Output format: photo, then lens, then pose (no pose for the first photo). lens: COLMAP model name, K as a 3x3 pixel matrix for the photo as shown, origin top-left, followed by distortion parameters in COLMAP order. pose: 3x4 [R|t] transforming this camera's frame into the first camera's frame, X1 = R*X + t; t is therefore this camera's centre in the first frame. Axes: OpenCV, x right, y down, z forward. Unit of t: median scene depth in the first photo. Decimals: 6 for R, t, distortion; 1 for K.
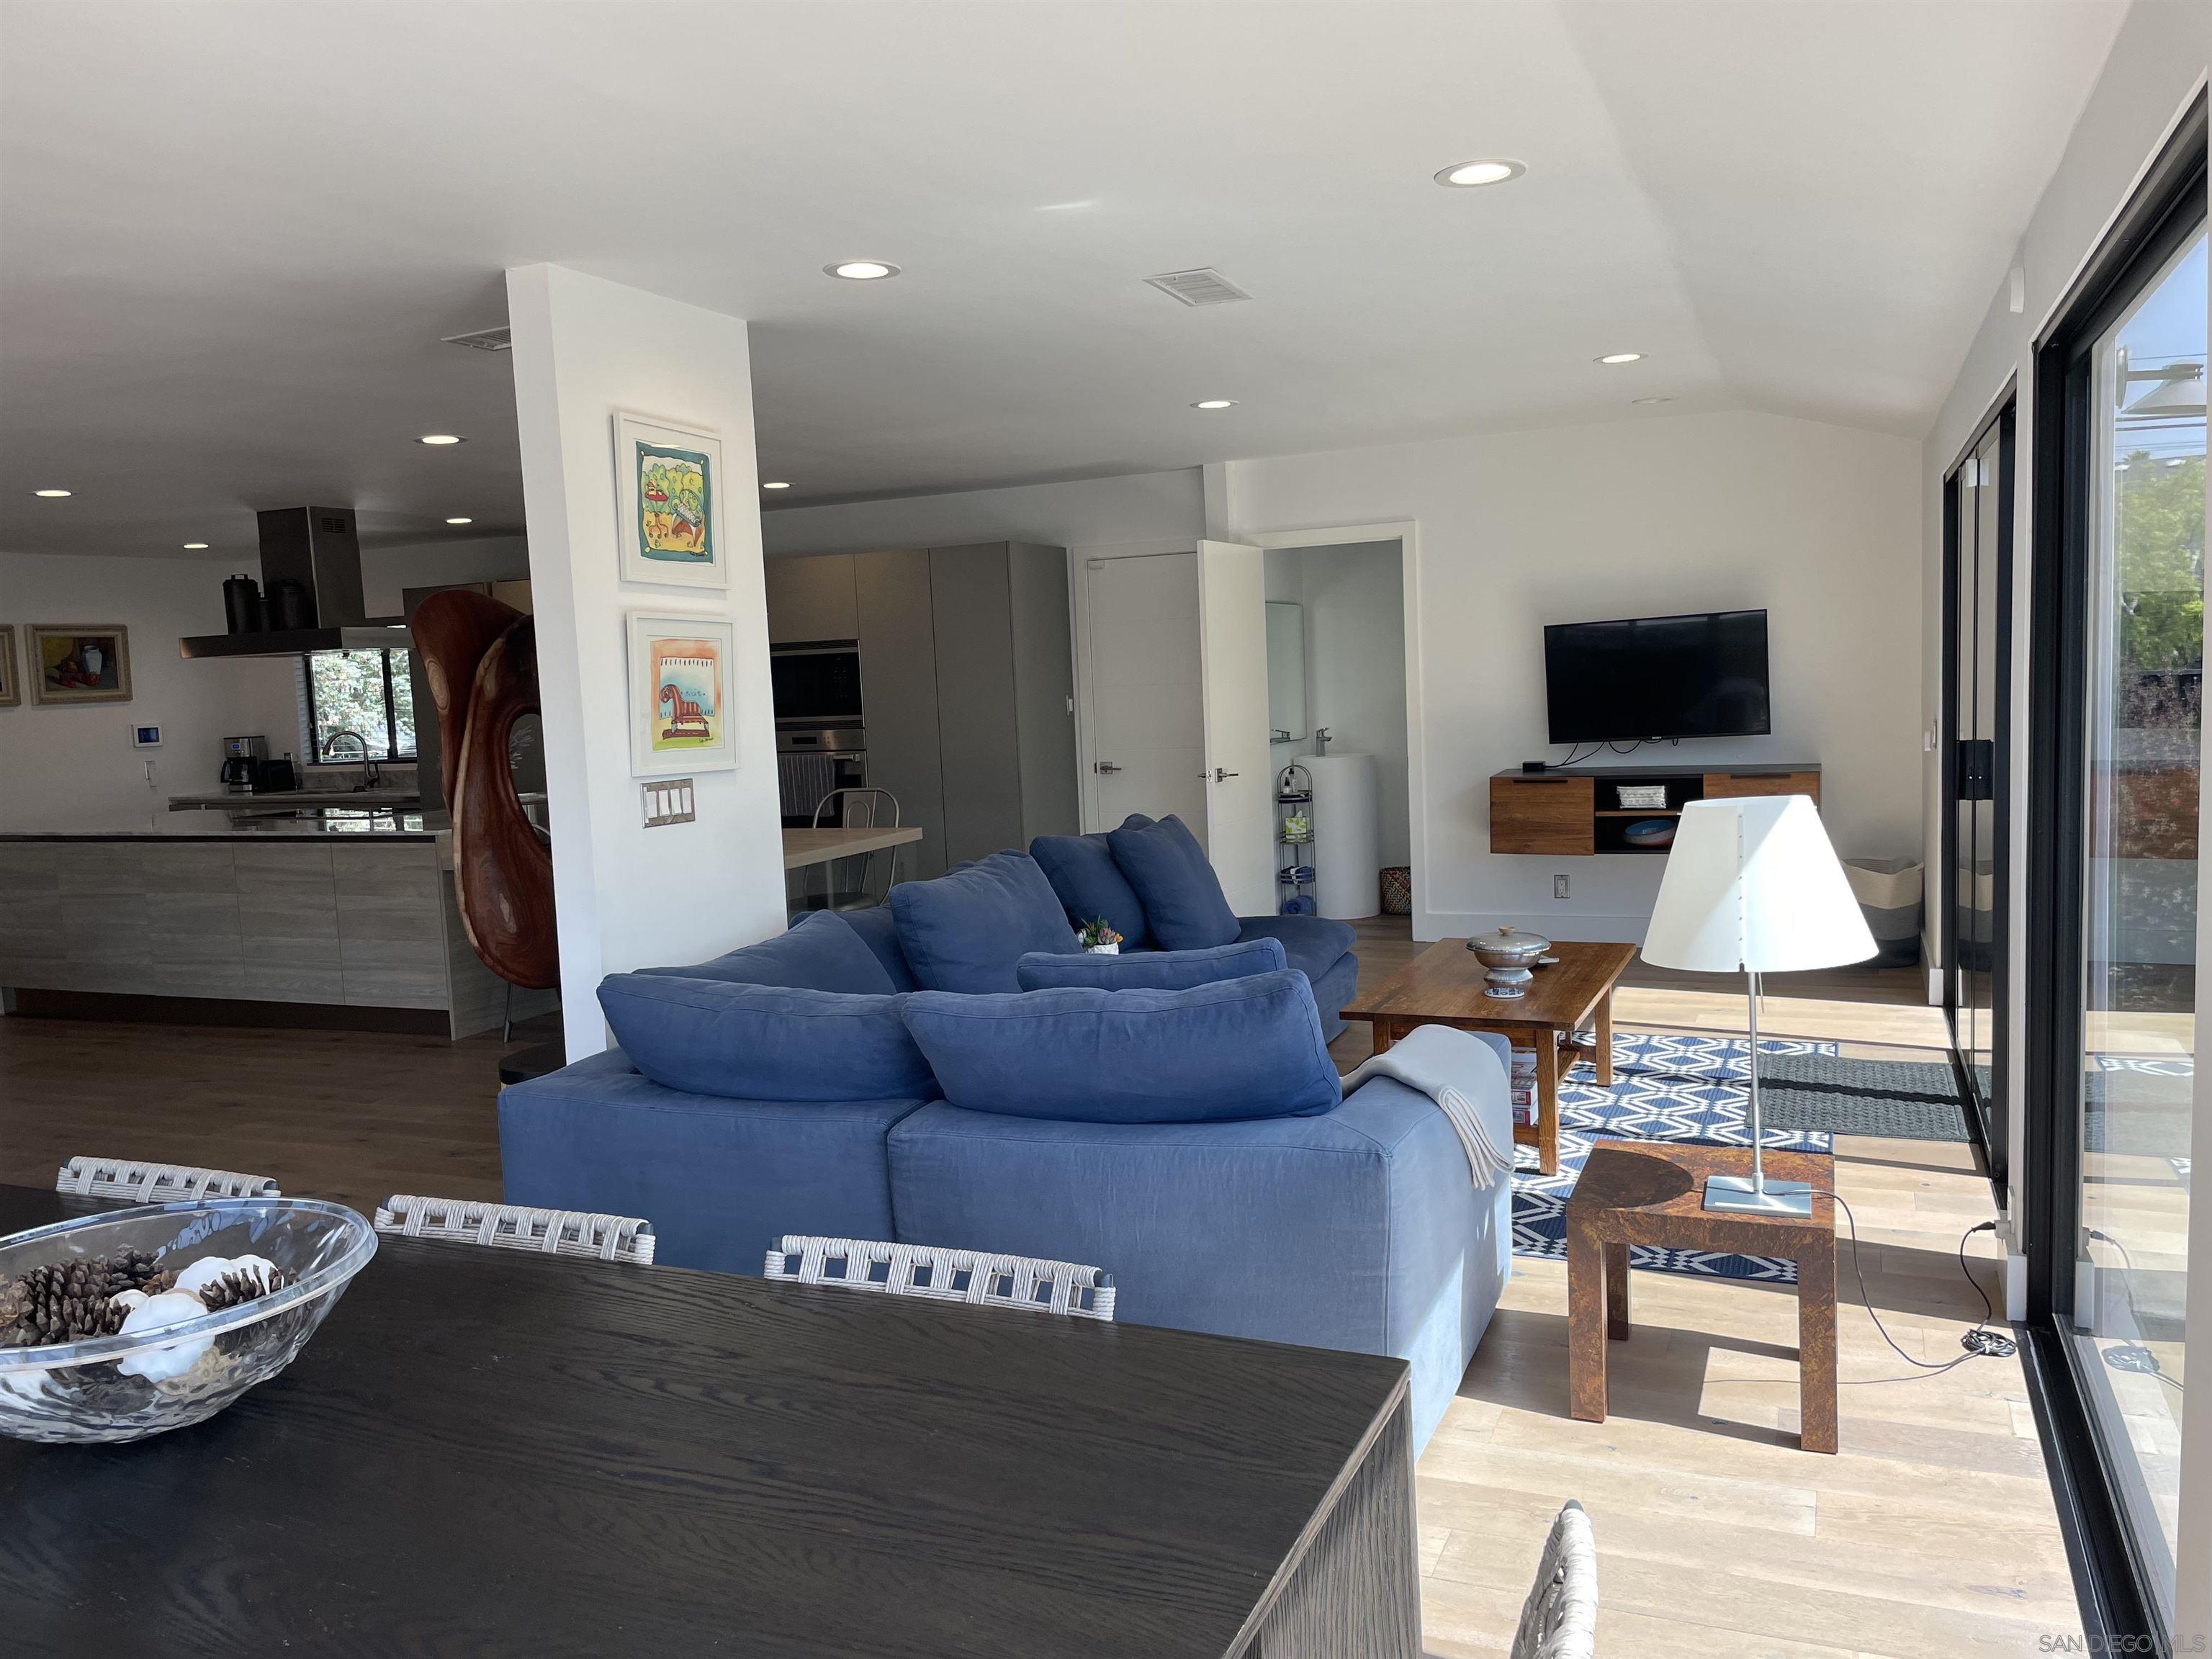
lens RADIAL K [[1654.1, 0, 1113.6], [0, 1654.1, 818.9], [0, 0, 1]] dist [0.086646, -0.111004]
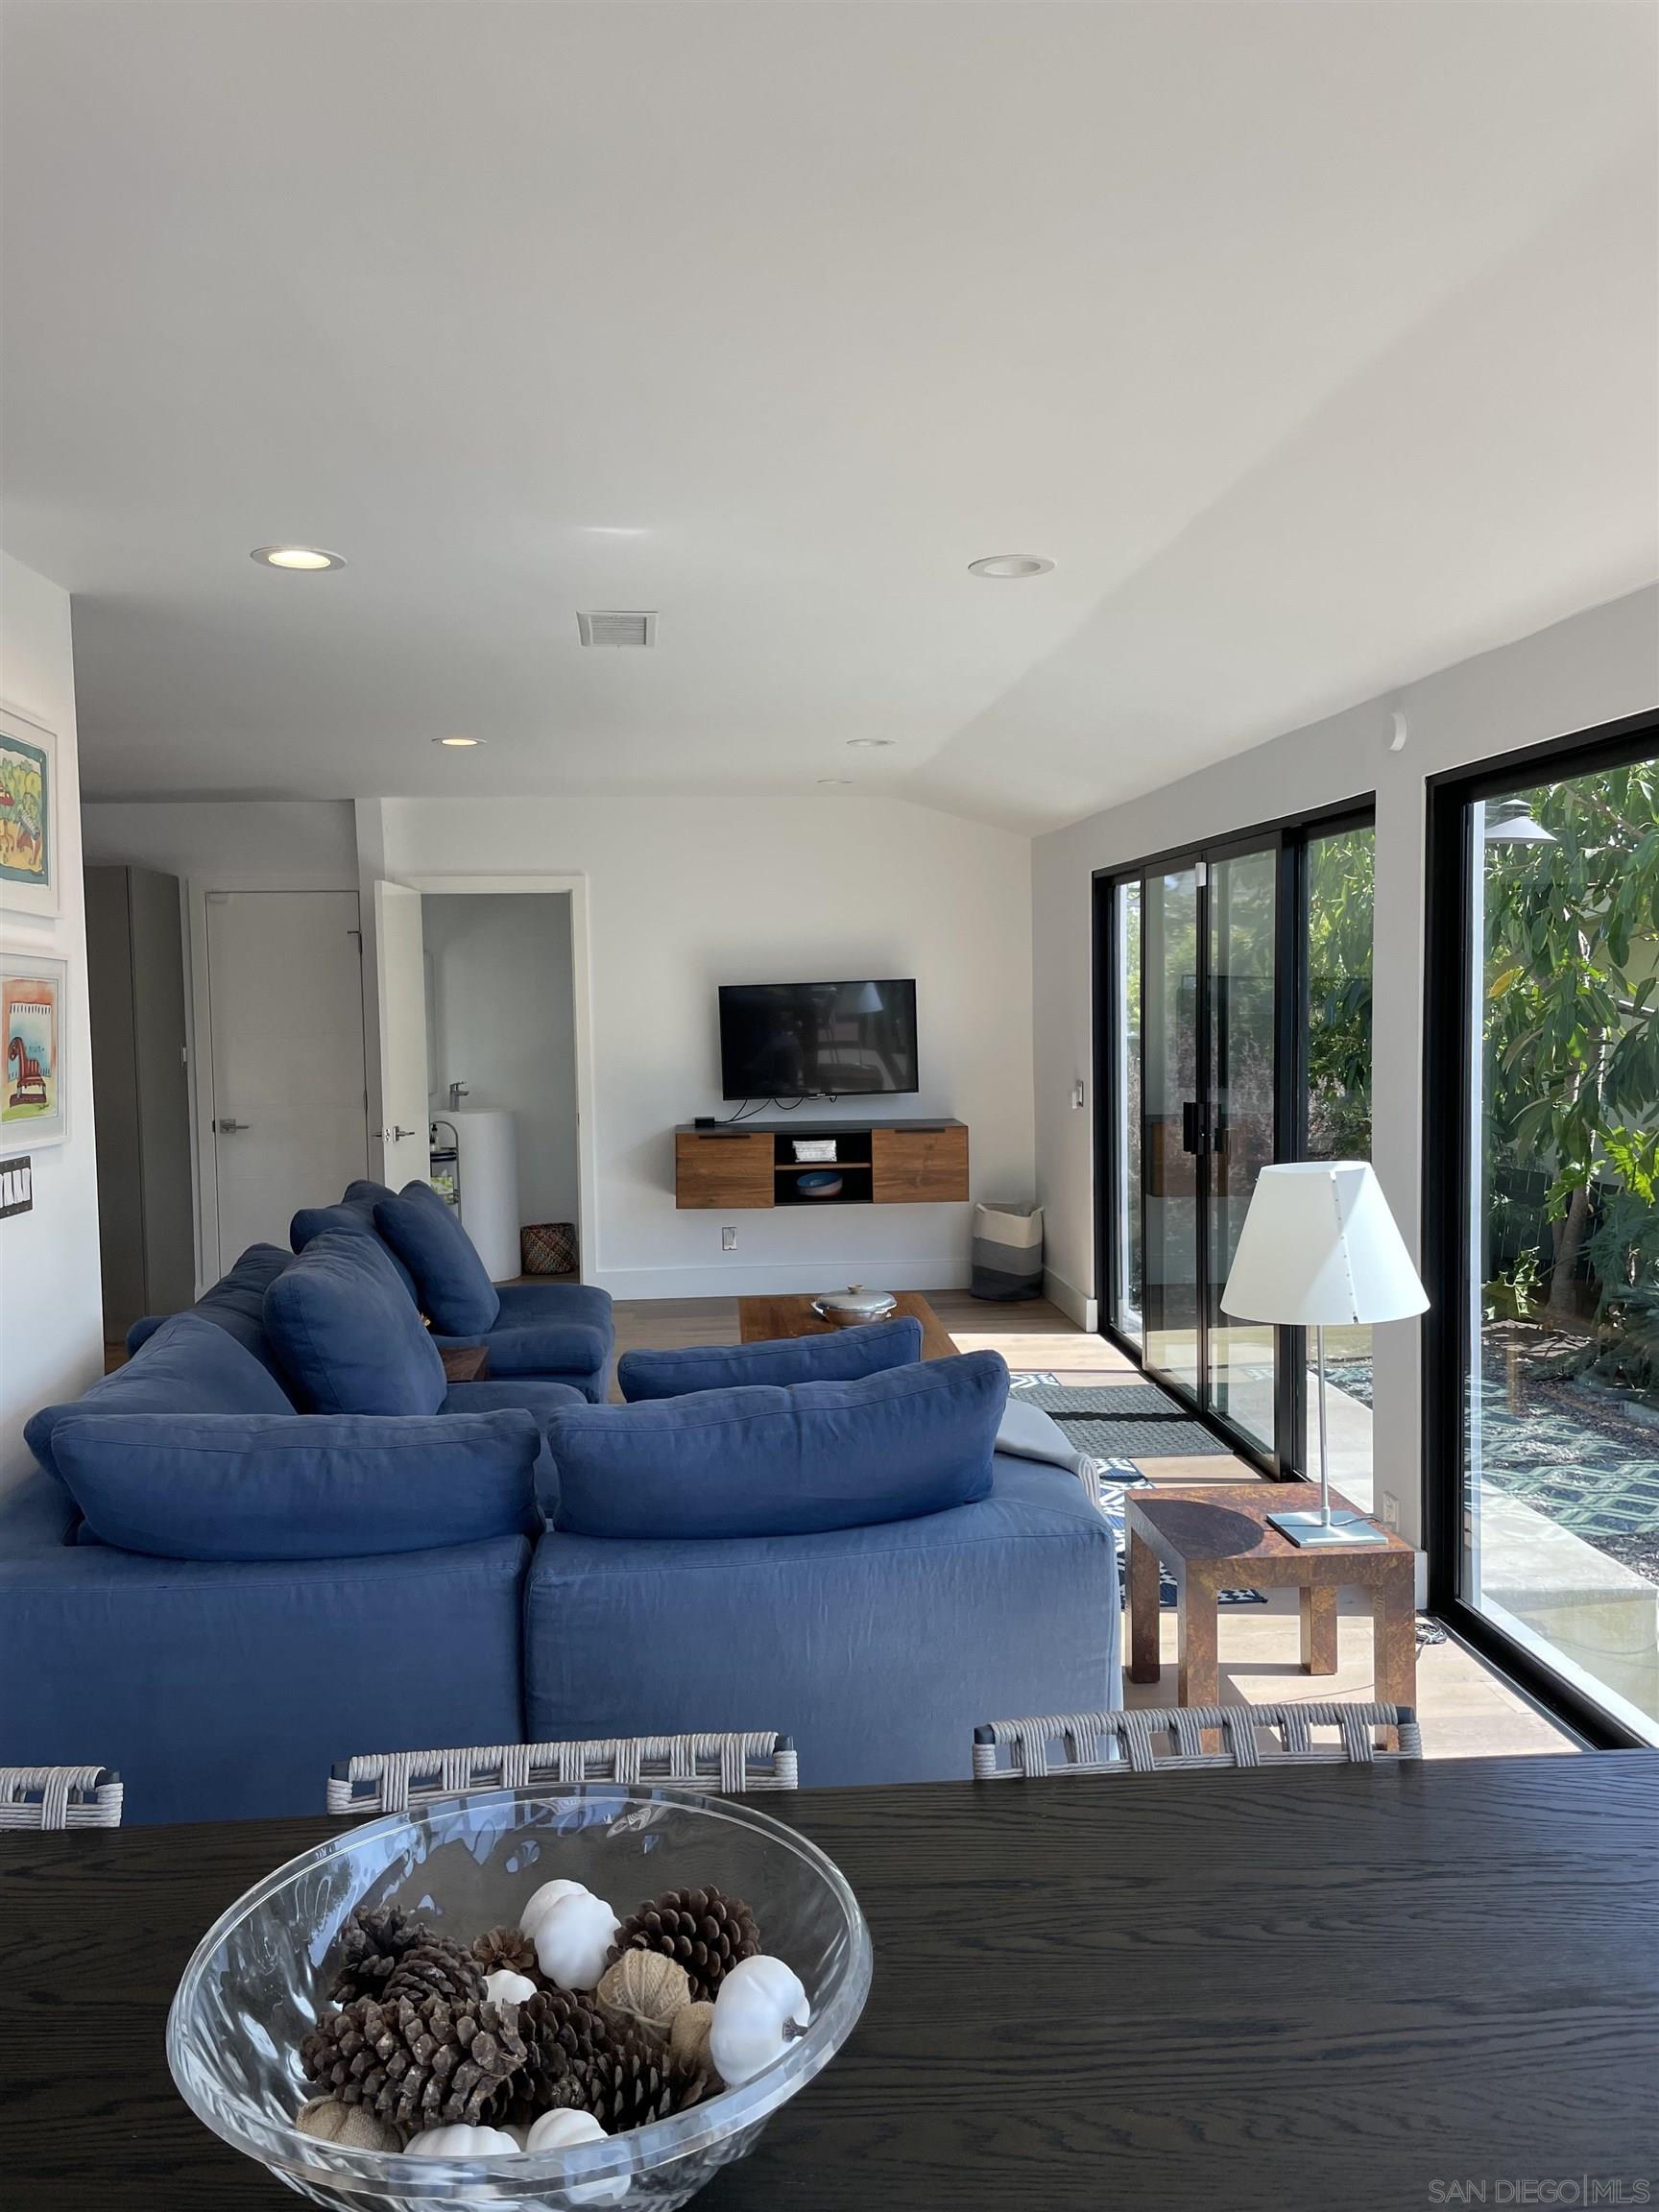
lens RADIAL K [[1654.1, 0, 840.7], [0, 1654.1, 1080.3], [0, 0, 1]] dist [0.086646, -0.111004]
pose [[0.883735, 0.004854, 0.467963, -0.283910], [0.019087, 0.998740, -0.046403, -0.015842], [-0.467599, 0.049940, 0.882529, 0.117019]]
